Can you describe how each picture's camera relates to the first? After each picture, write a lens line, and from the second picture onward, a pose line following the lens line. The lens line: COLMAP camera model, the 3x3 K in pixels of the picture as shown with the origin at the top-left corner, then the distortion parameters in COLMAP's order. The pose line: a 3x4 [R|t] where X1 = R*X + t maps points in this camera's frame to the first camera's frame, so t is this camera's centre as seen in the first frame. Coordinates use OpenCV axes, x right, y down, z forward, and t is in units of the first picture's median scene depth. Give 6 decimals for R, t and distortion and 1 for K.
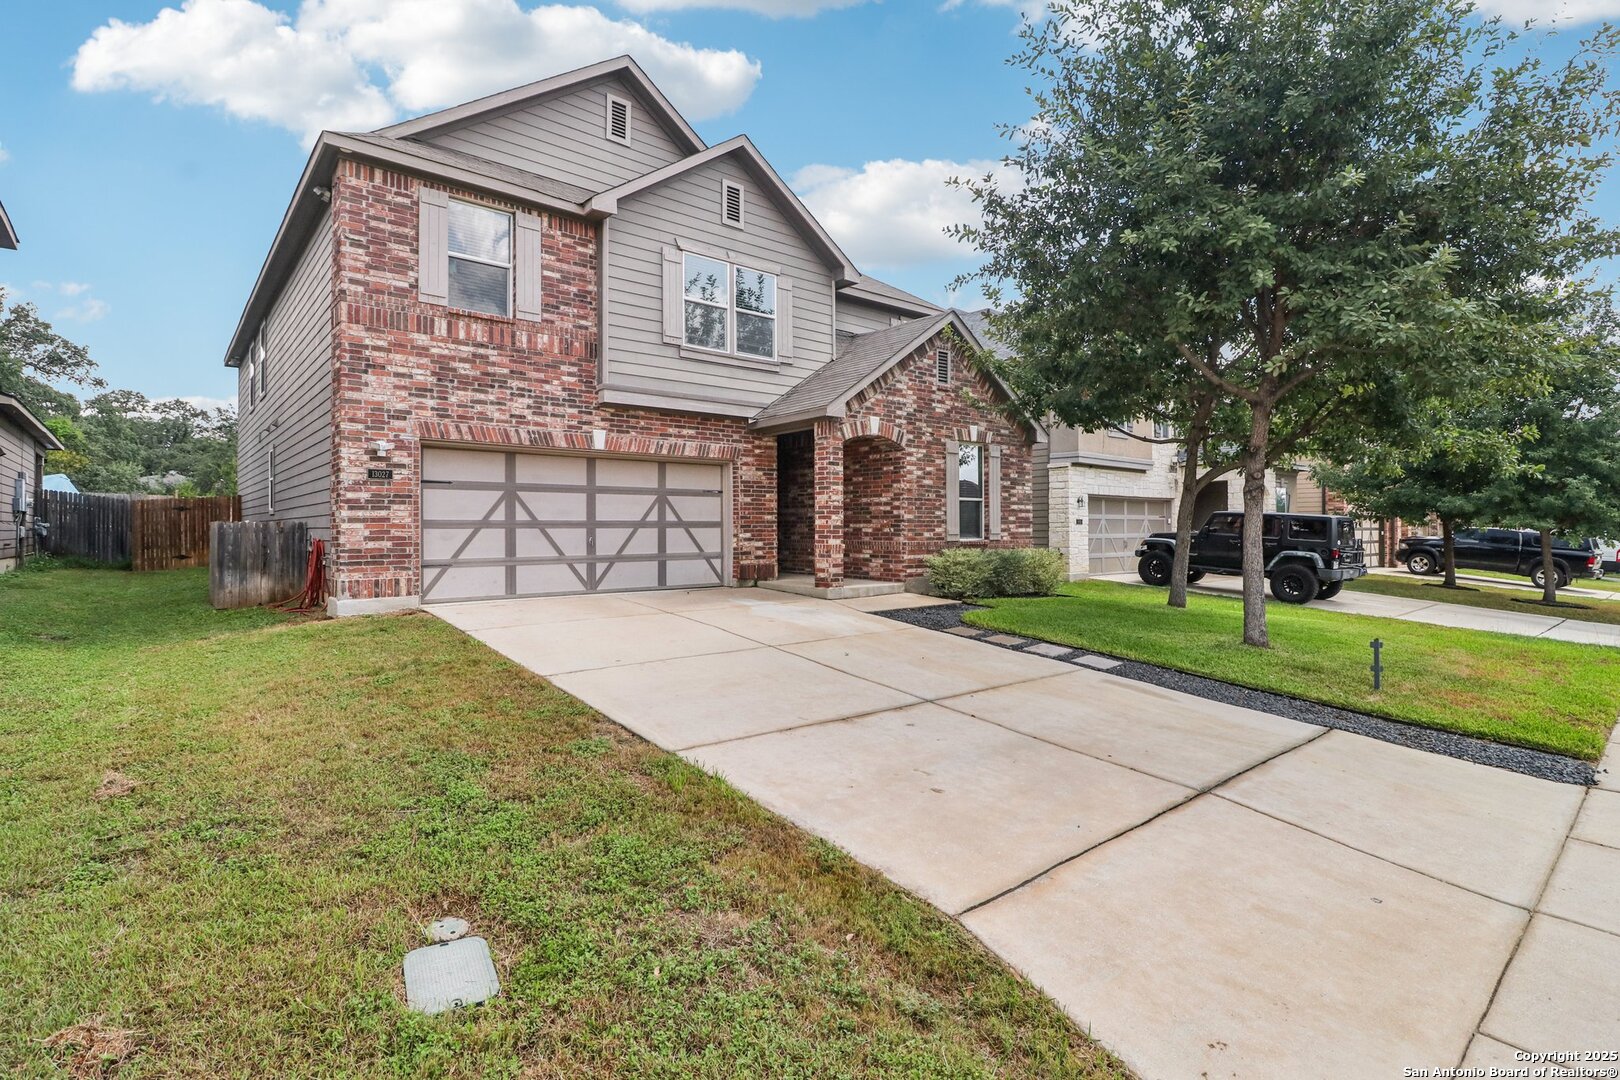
lens RADIAL K [[765.0, 0, 780.0], [0, 765.0, 521.5], [0, 0, 1]] dist [0.002298, -0.011957]
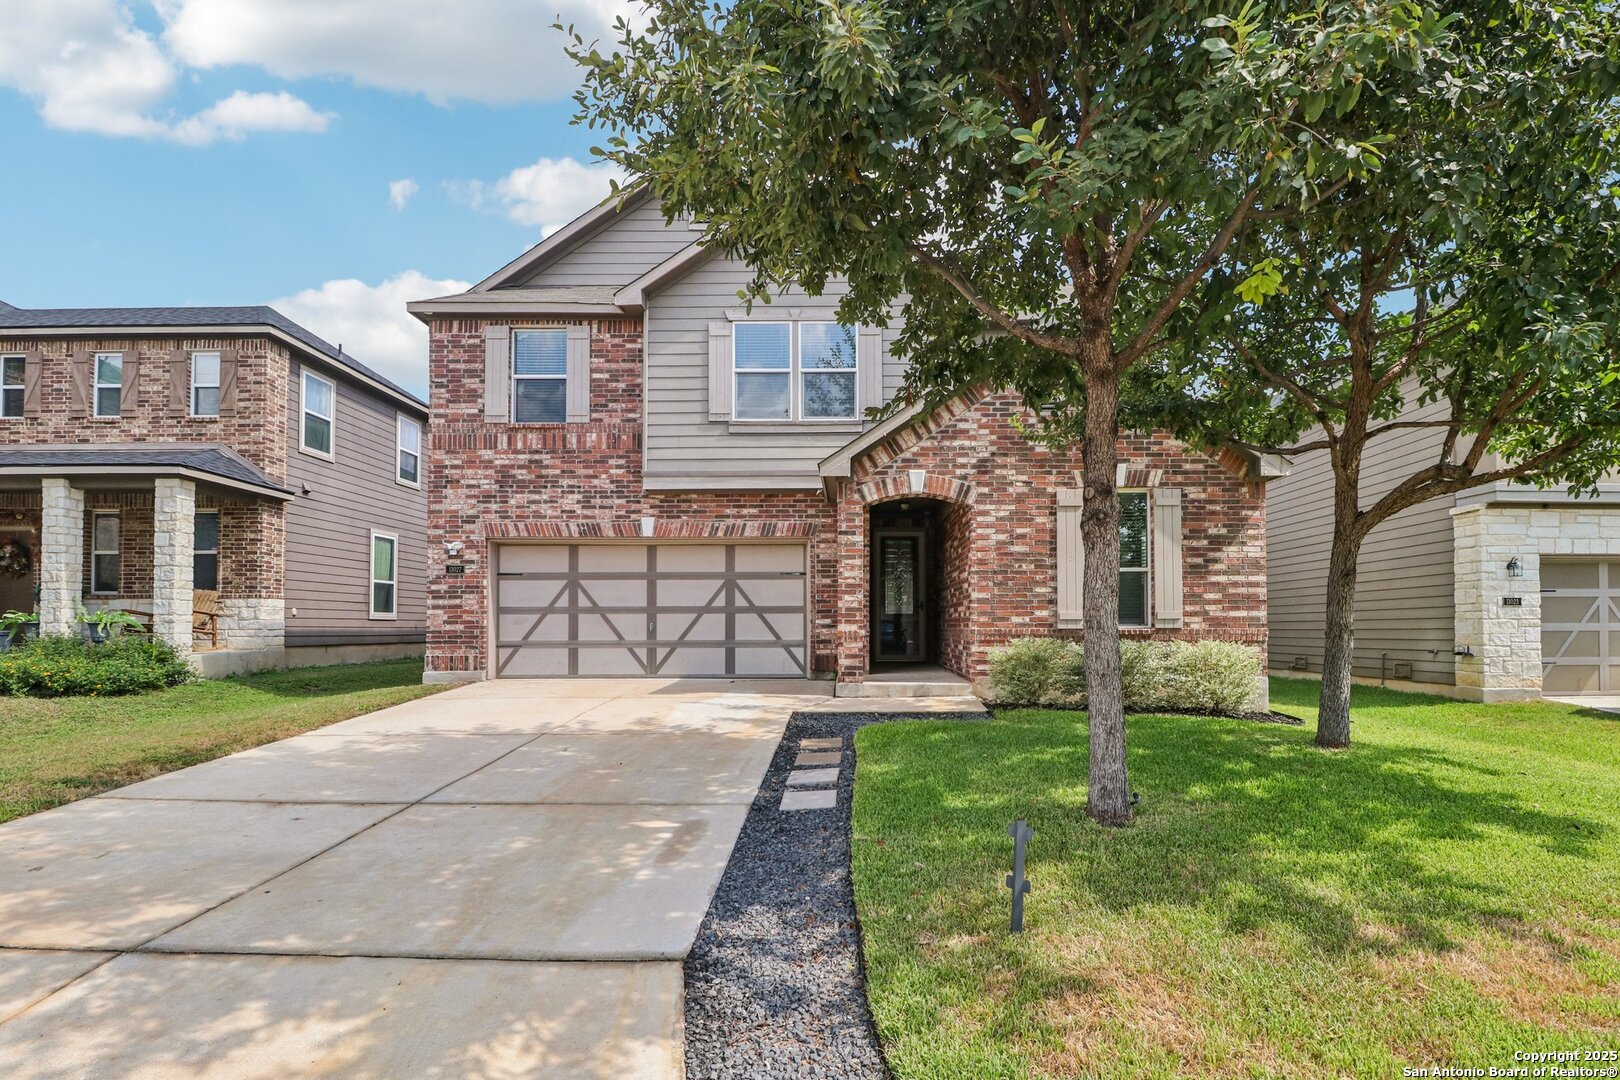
lens RADIAL K [[765.0, 0, 843.7], [0, 765.0, 602.2], [0, 0, 1]] dist [0.002298, -0.011957]
pose [[0.778776, -0.018033, -0.627043, 0.612531], [0.006529, 0.999766, -0.020644, 0.016570], [0.627268, 0.011983, 0.778711, 0.375011]]
